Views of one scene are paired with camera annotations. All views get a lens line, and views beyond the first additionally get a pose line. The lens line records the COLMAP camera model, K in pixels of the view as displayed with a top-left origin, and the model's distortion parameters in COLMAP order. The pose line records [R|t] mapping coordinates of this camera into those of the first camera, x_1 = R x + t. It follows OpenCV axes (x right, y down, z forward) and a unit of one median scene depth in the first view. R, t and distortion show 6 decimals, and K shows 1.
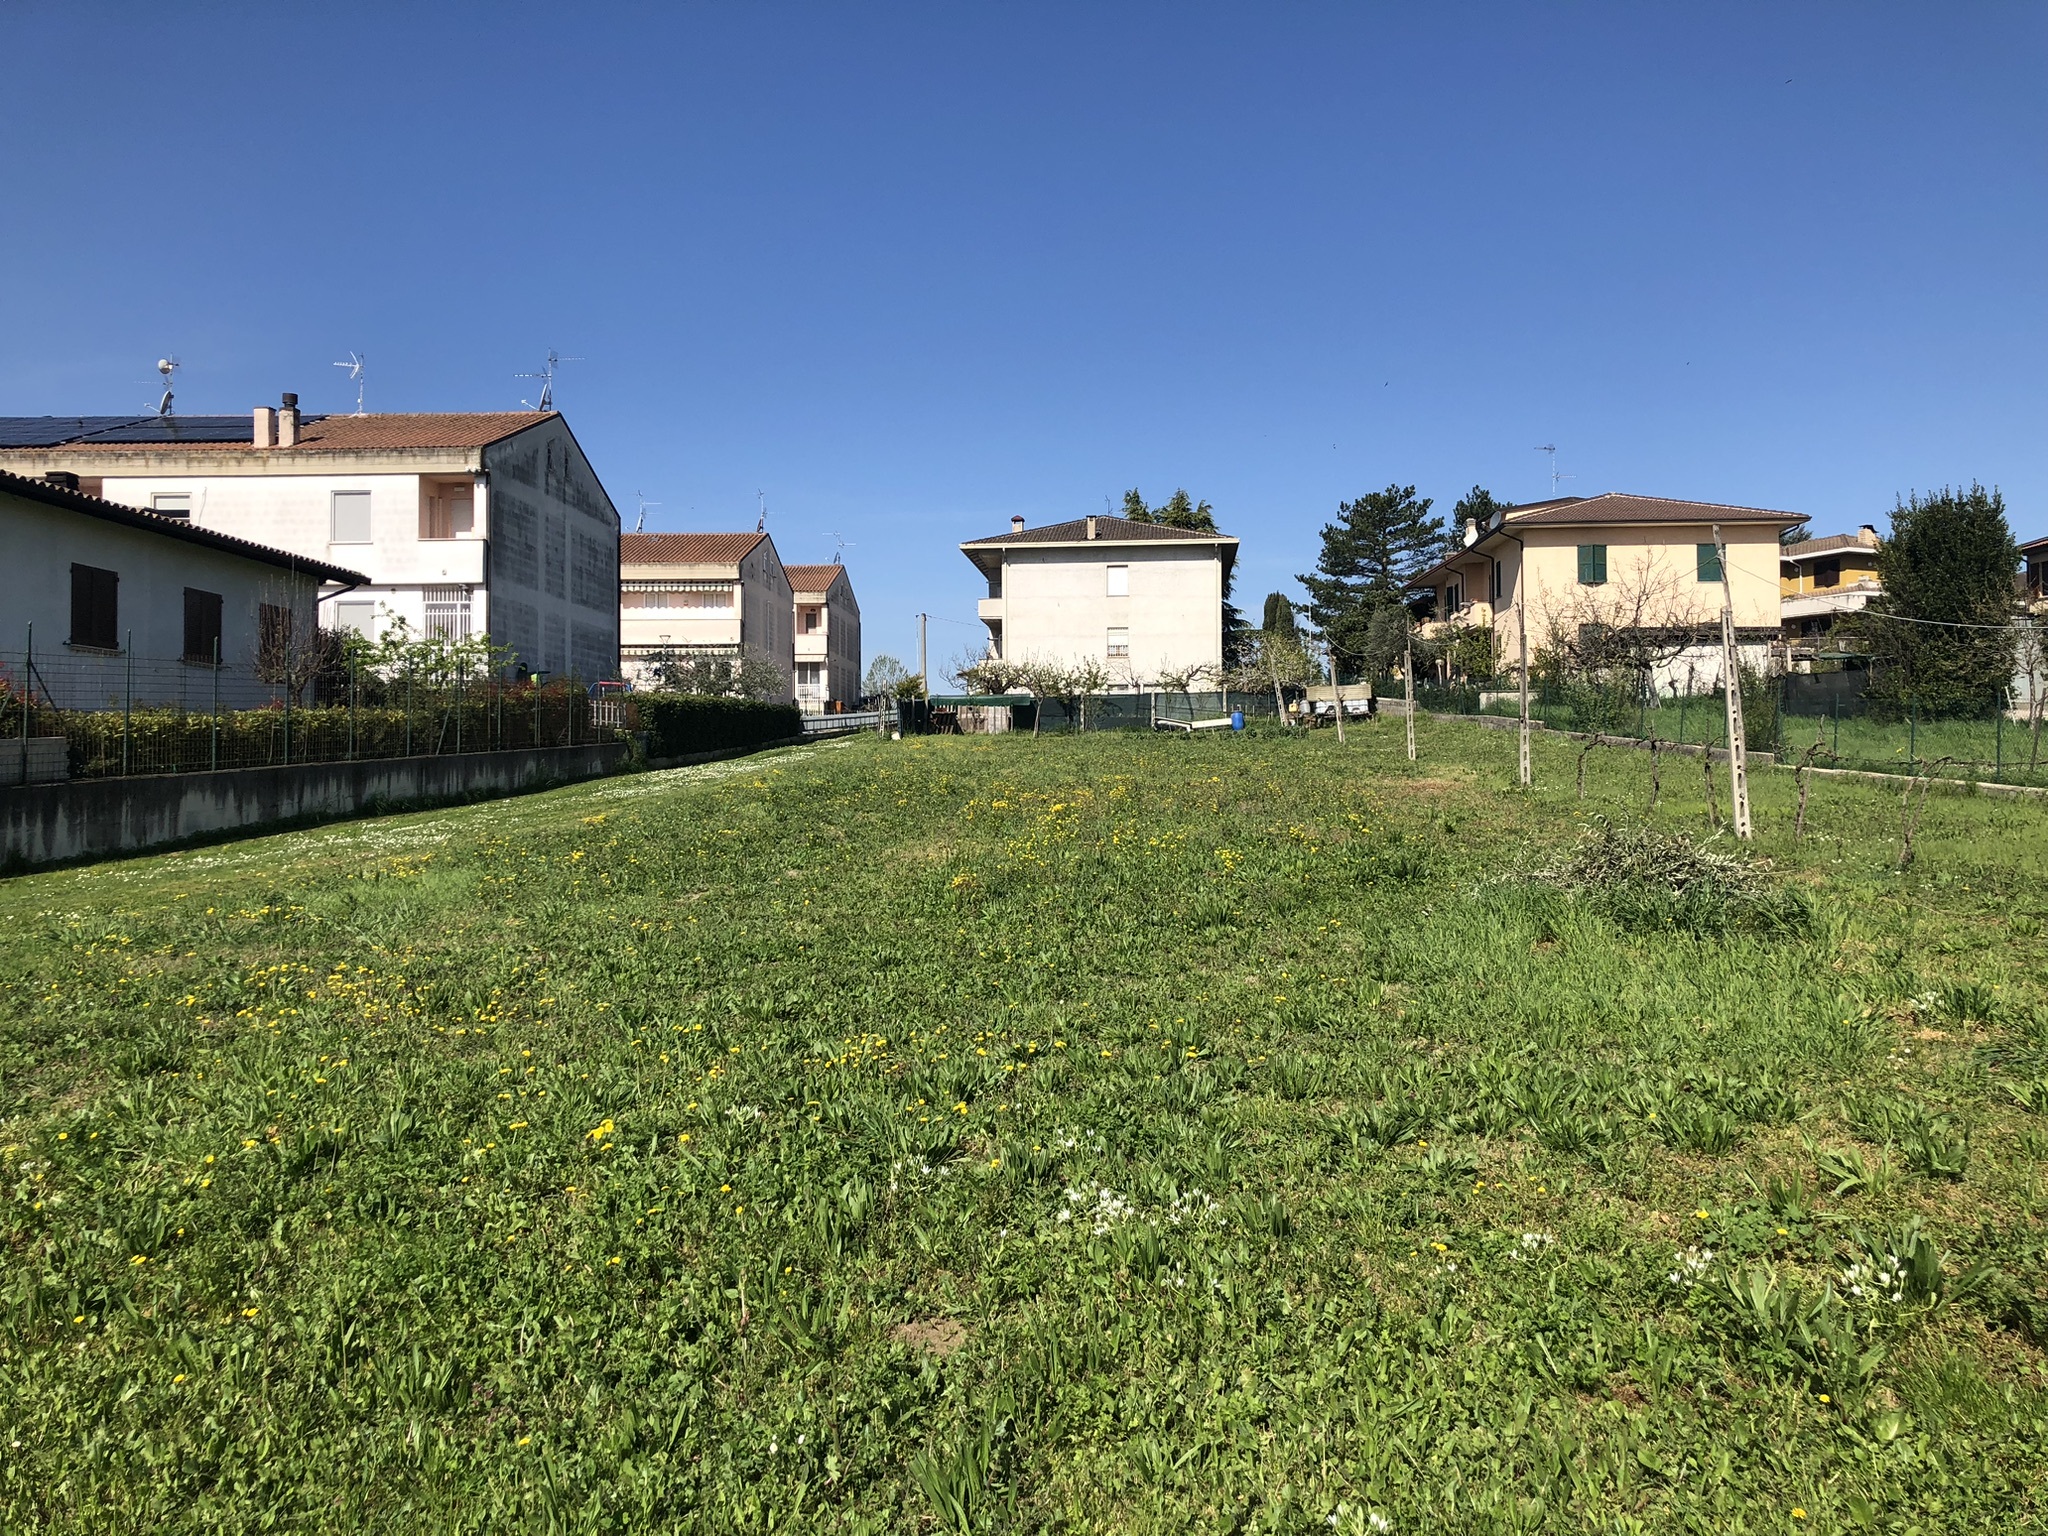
lens RADIAL K [[1678.8, 0, 1045.3], [0, 1678.8, 820.2], [0, 0, 1]] dist [0.039300, -0.049897]
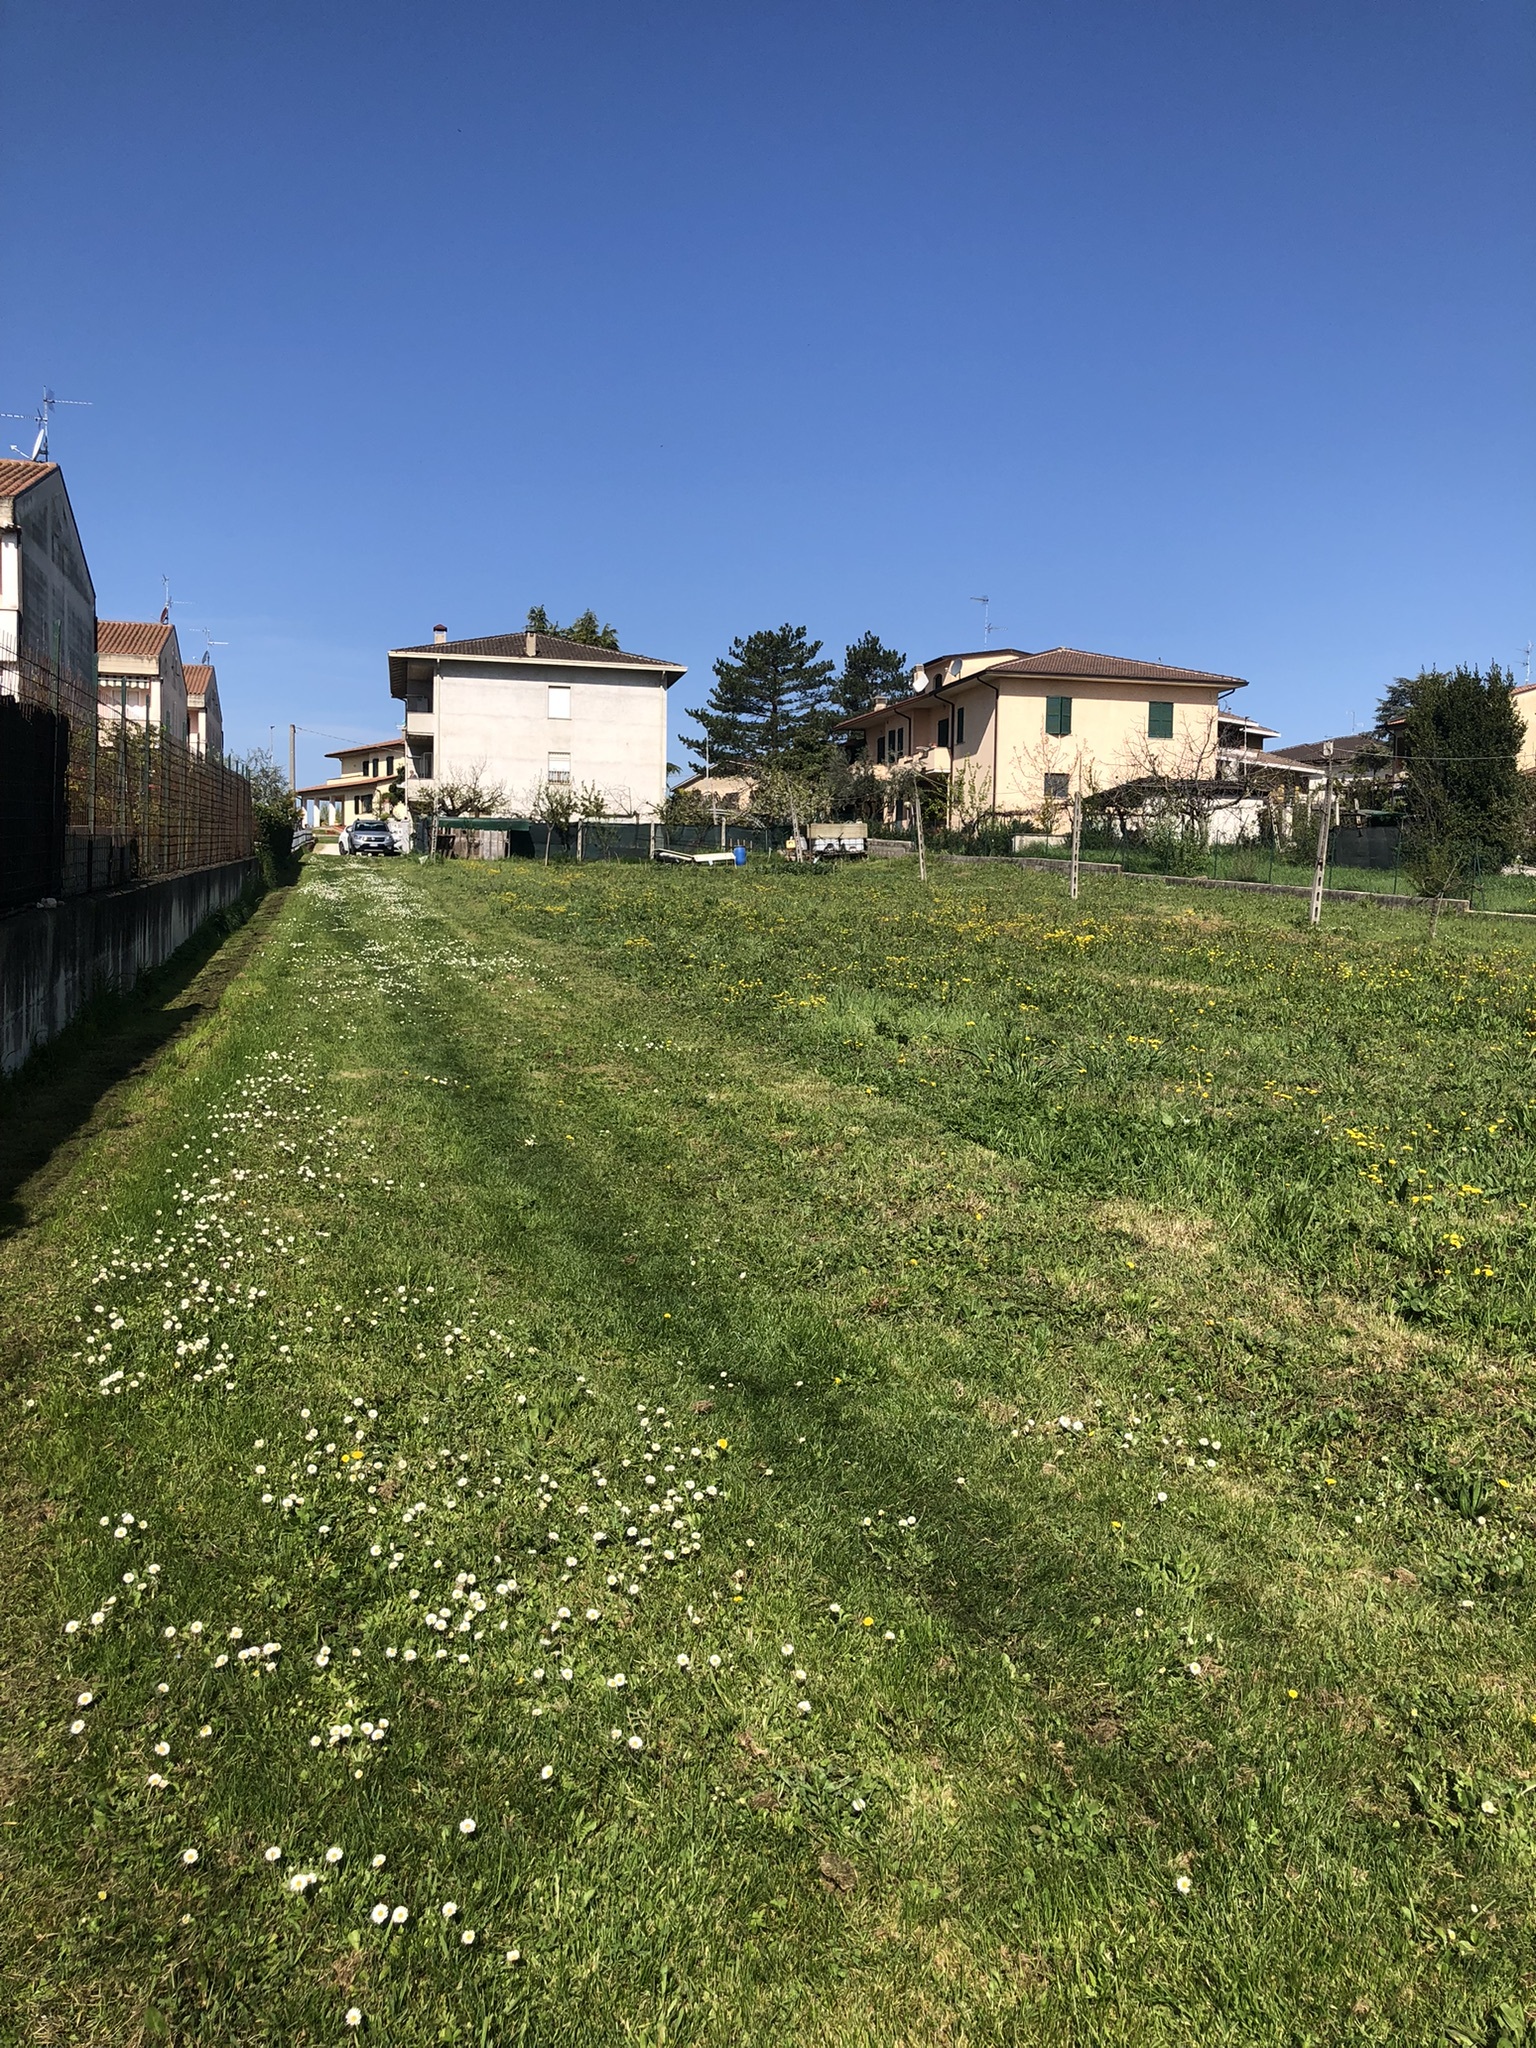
lens RADIAL K [[1678.8, 0, 798.2], [0, 1678.8, 1079.0], [0, 0, 1]] dist [0.039300, -0.049897]
pose [[0.953572, -0.006421, 0.301095, -0.291415], [-0.015165, 0.997480, 0.069301, 0.006239], [-0.300782, -0.070650, 0.951072, 0.076241]]
